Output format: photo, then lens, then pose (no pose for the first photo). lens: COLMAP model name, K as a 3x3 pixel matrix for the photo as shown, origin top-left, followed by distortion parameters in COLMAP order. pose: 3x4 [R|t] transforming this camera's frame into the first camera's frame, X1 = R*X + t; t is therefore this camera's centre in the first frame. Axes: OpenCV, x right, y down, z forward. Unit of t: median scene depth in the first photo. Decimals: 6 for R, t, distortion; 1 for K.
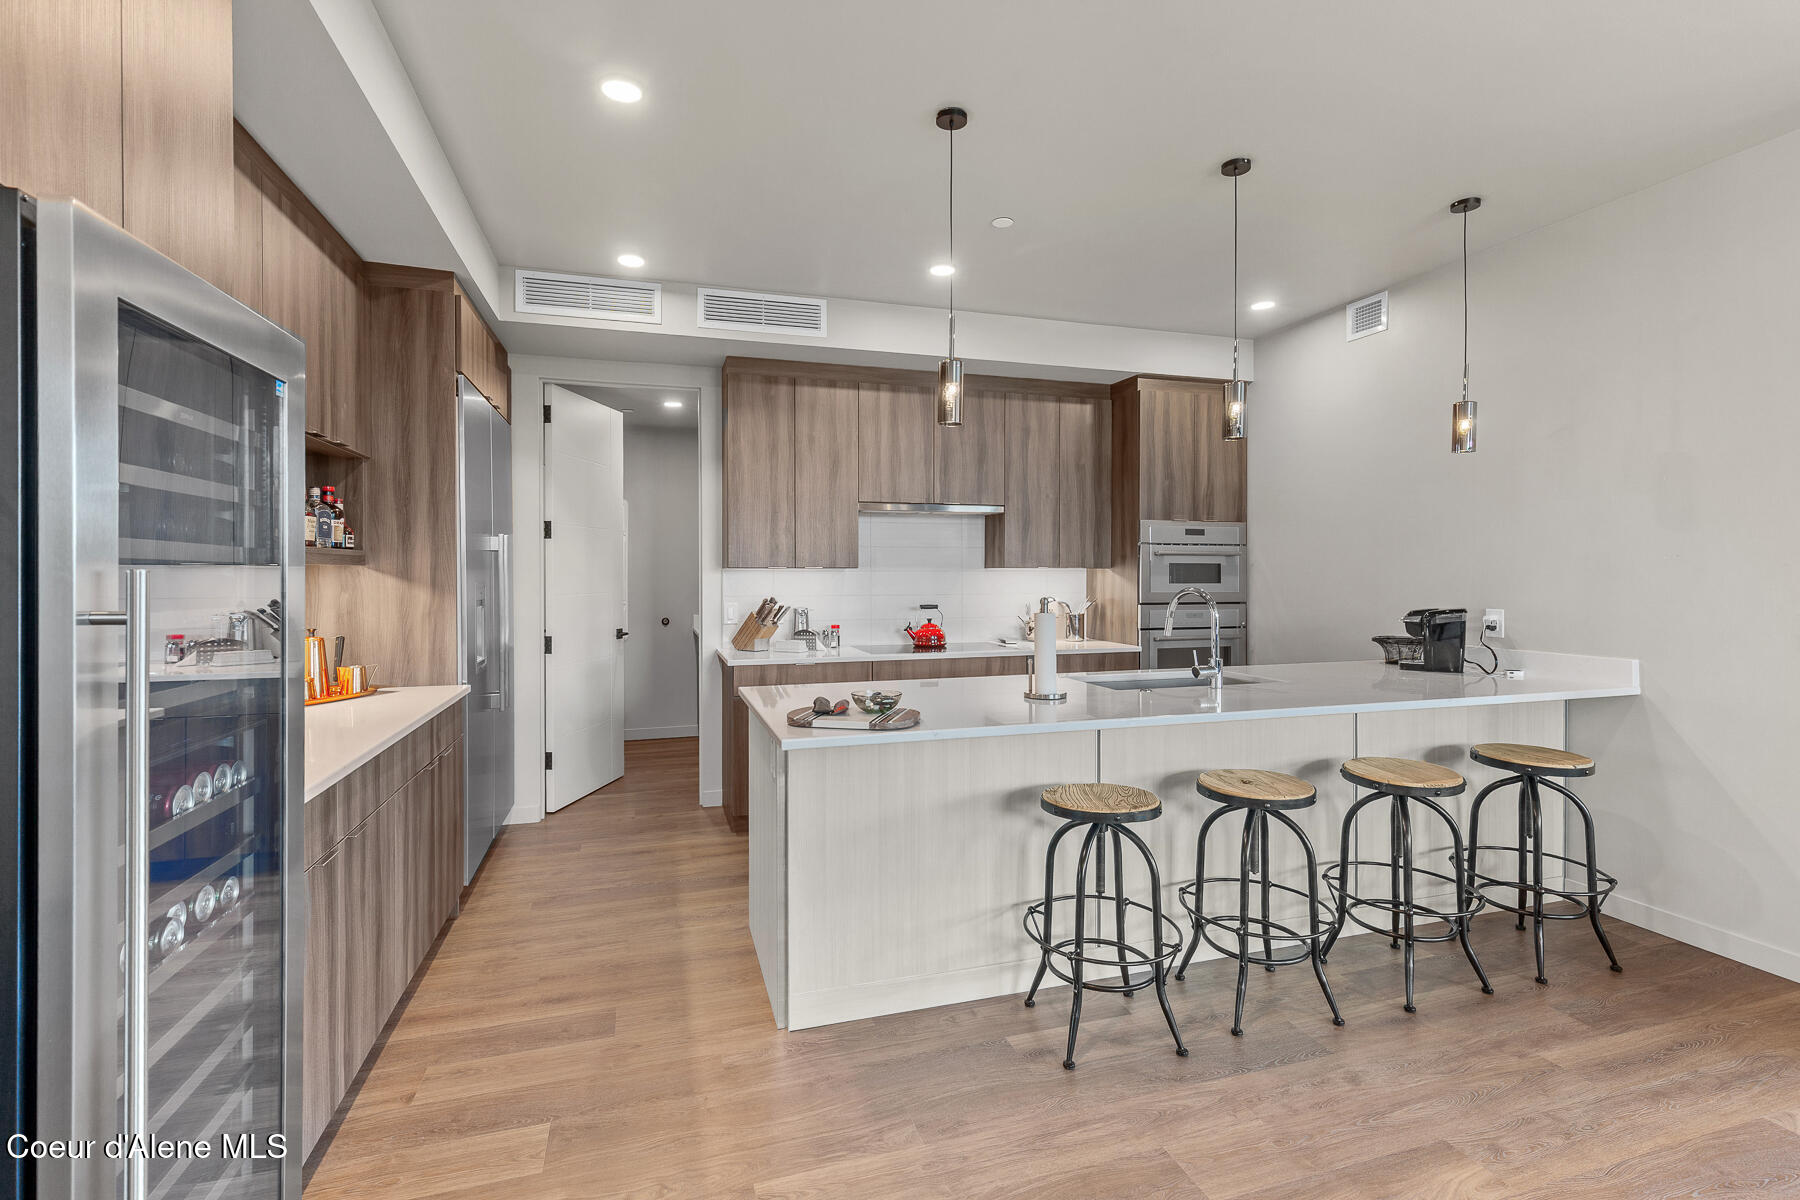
lens RADIAL K [[812.9, 0, 902.6], [0, 812.9, 580.5], [0, 0, 1]] dist [0.002465, -0.000318]
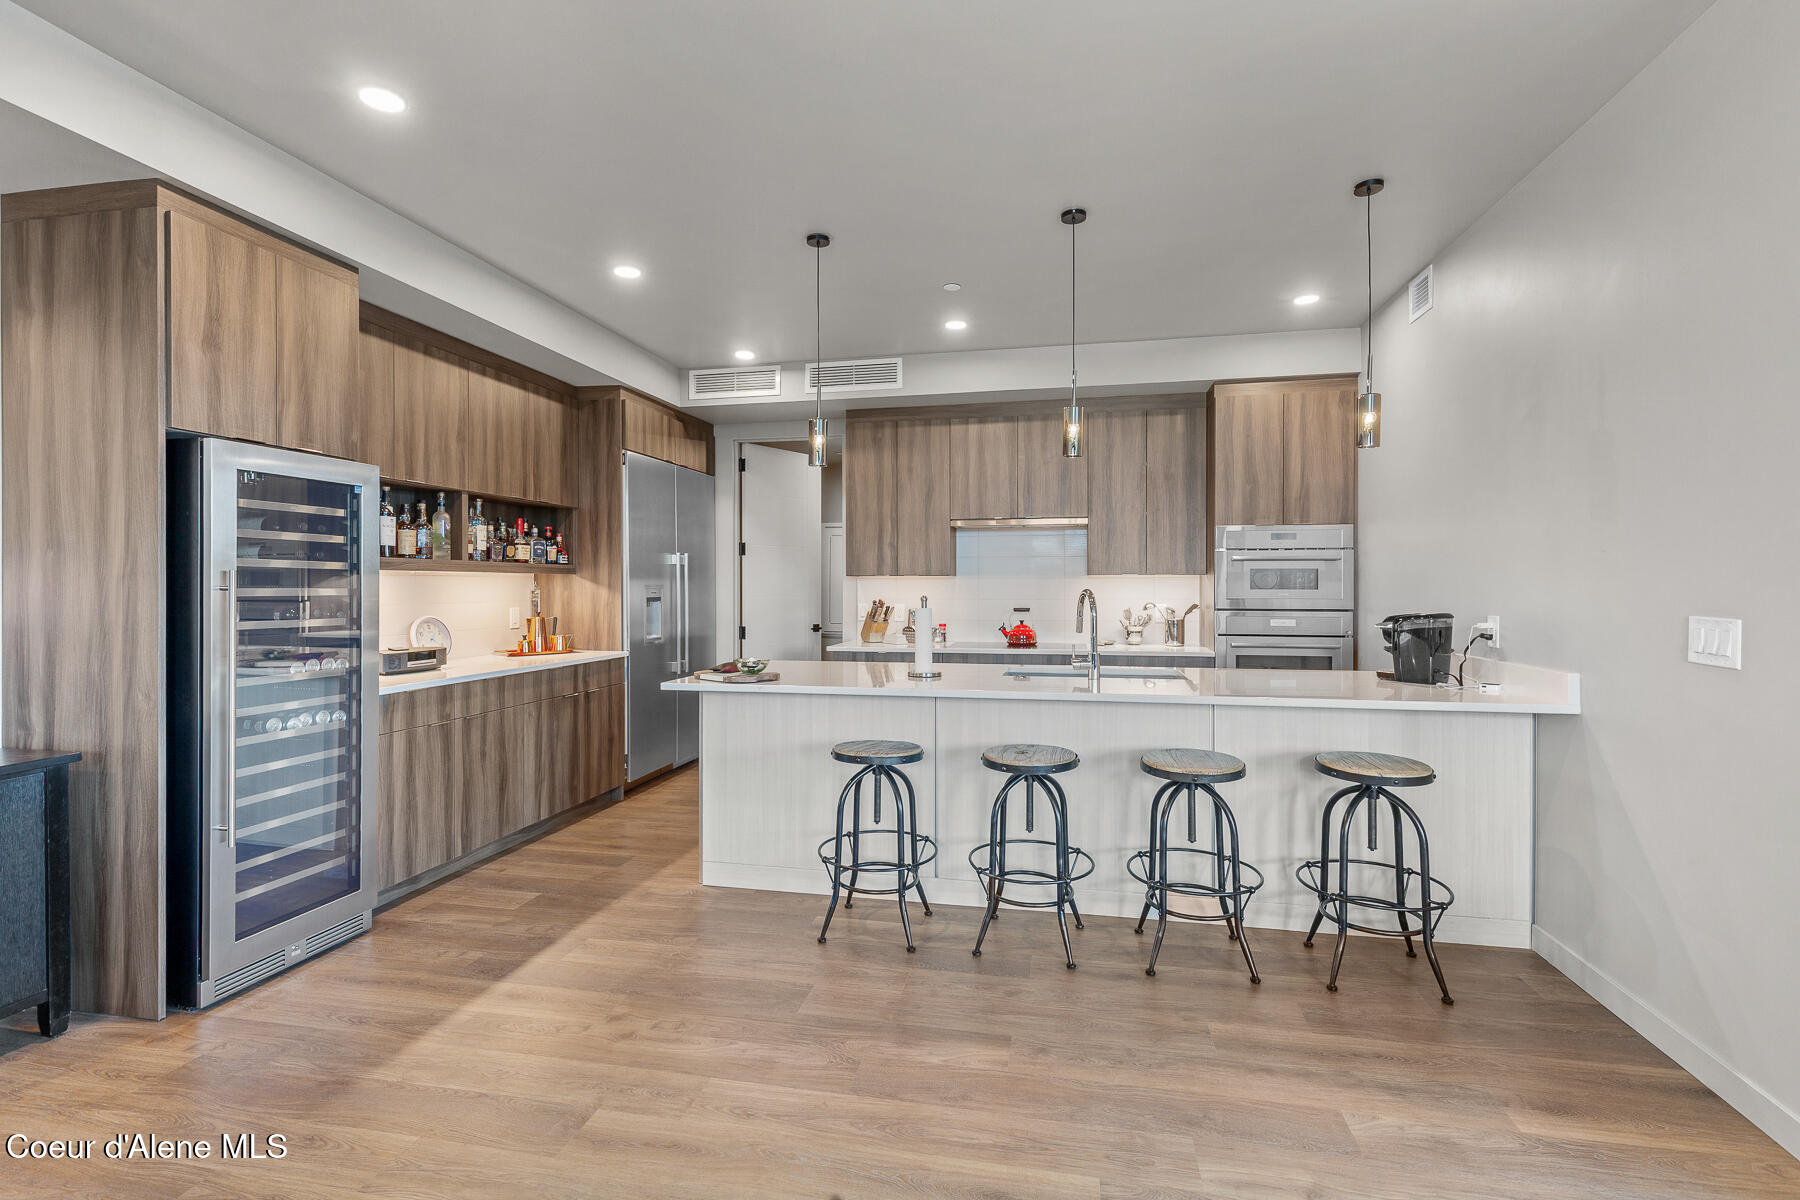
lens RADIAL K [[795.3, 0, 906.9], [0, 795.3, 591.0], [0, 0, 1]] dist [0.000234, -0.000511]
pose [[0.879024, 0.002595, -0.476771, 0.493944], [-0.004150, 0.999989, -0.002209, 0.011388], [0.476760, 0.003920, 0.879025, -0.055316]]
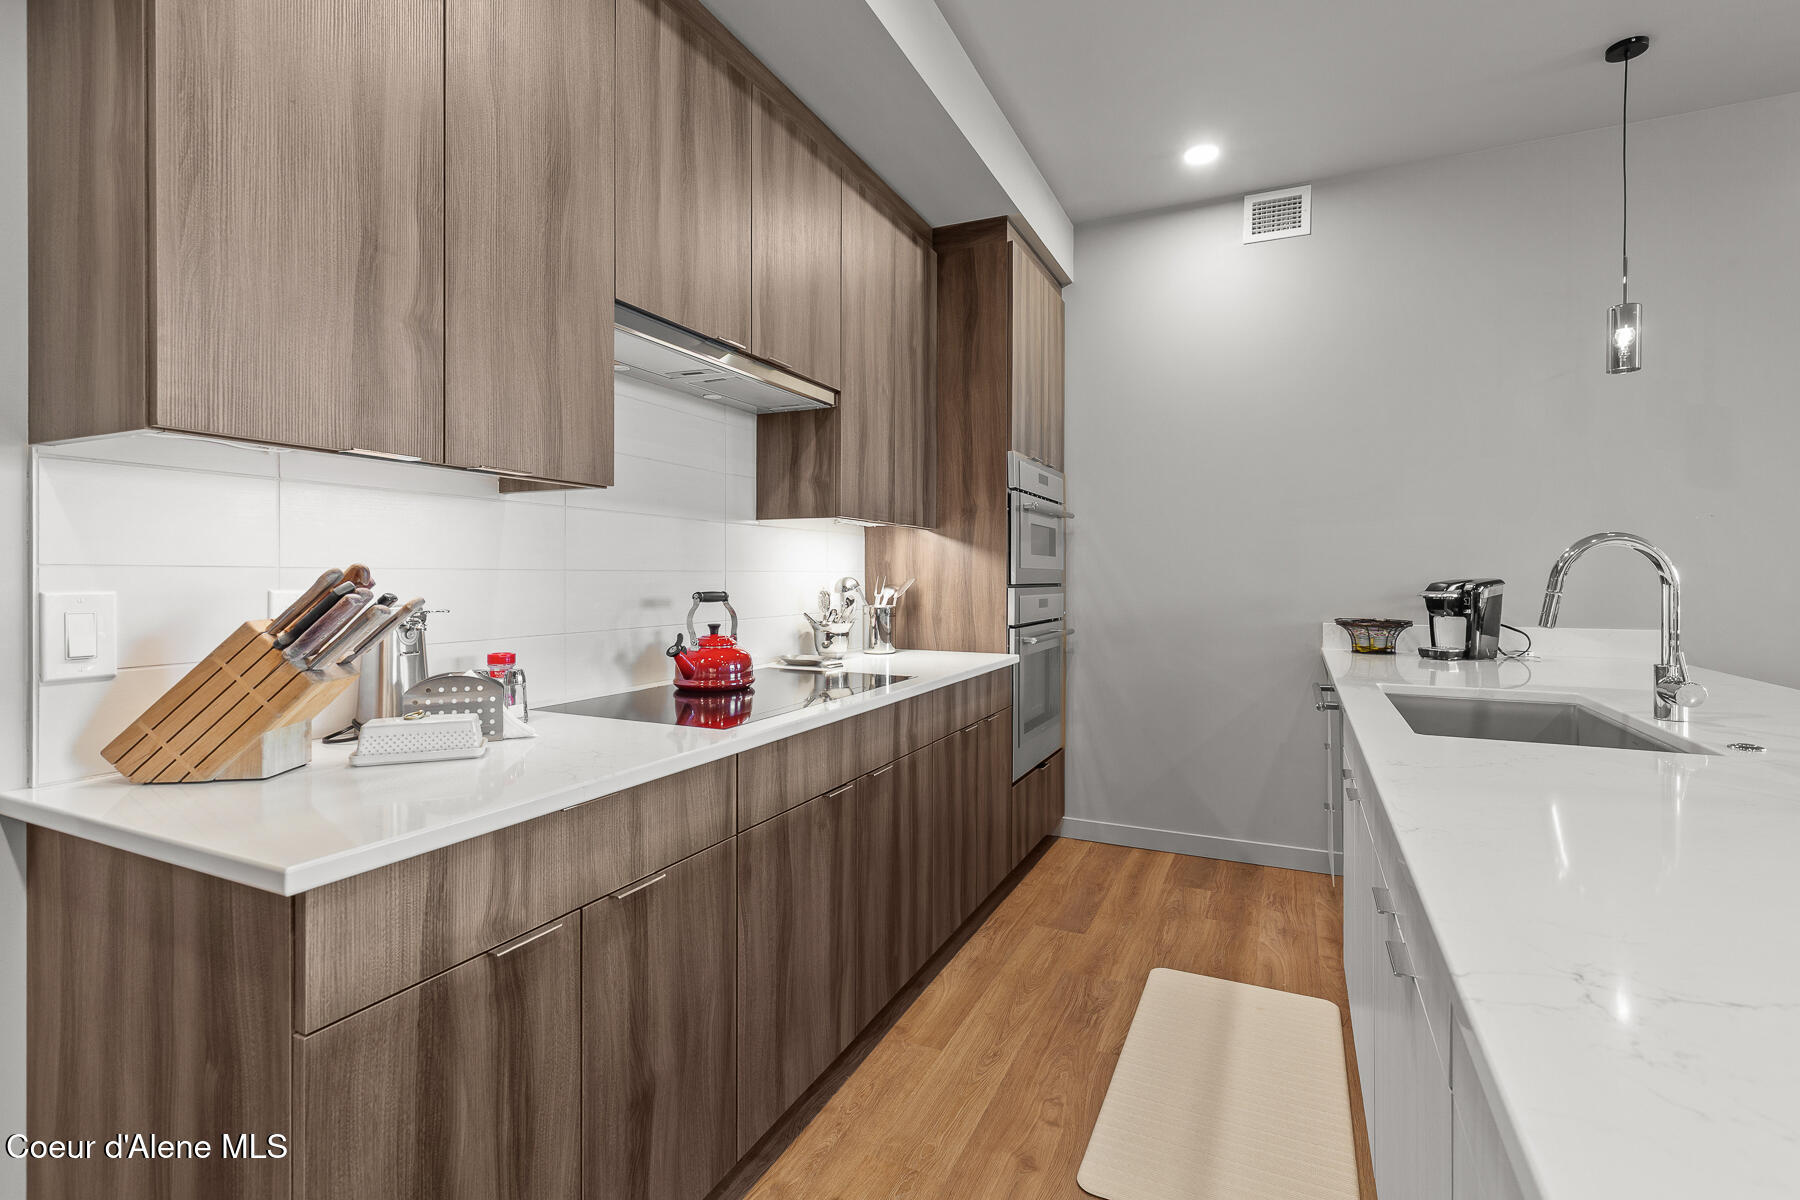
lens RADIAL K [[804.1, 0, 902.9], [0, 804.1, 580.0], [0, 0, 1]] dist [0.000390, -0.000710]
pose [[0.674368, -0.003745, 0.738386, -0.253425], [0.003829, 0.999991, 0.001574, 0.026966], [-0.738386, 0.001766, 0.674376, 0.749152]]
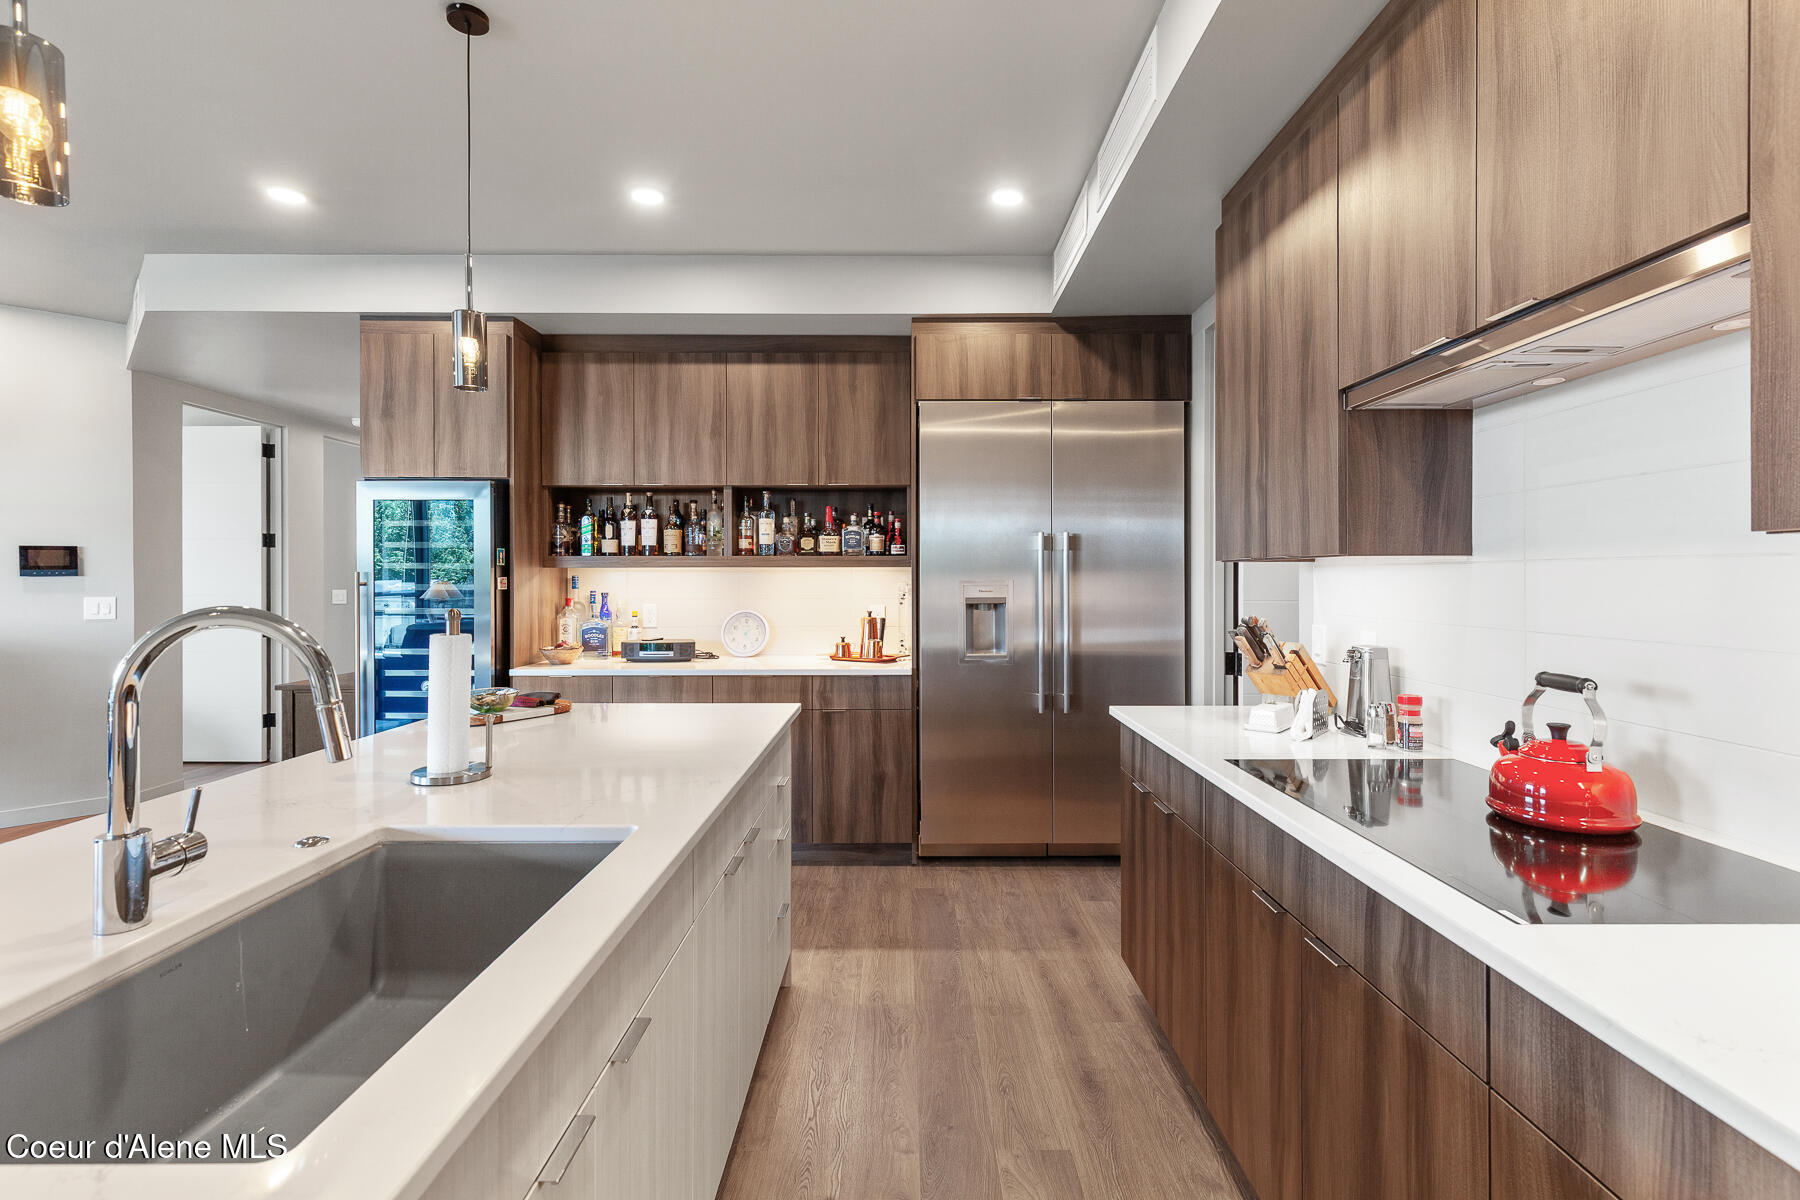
lens RADIAL K [[804.1, 0, 902.9], [0, 804.1, 580.0], [0, 0, 1]] dist [0.000390, -0.000710]
pose [[-0.288686, 0.007741, -0.957393, 0.430488], [-0.007973, 0.999913, 0.010489, -0.008029], [0.957391, 0.010661, -0.288599, 0.997679]]
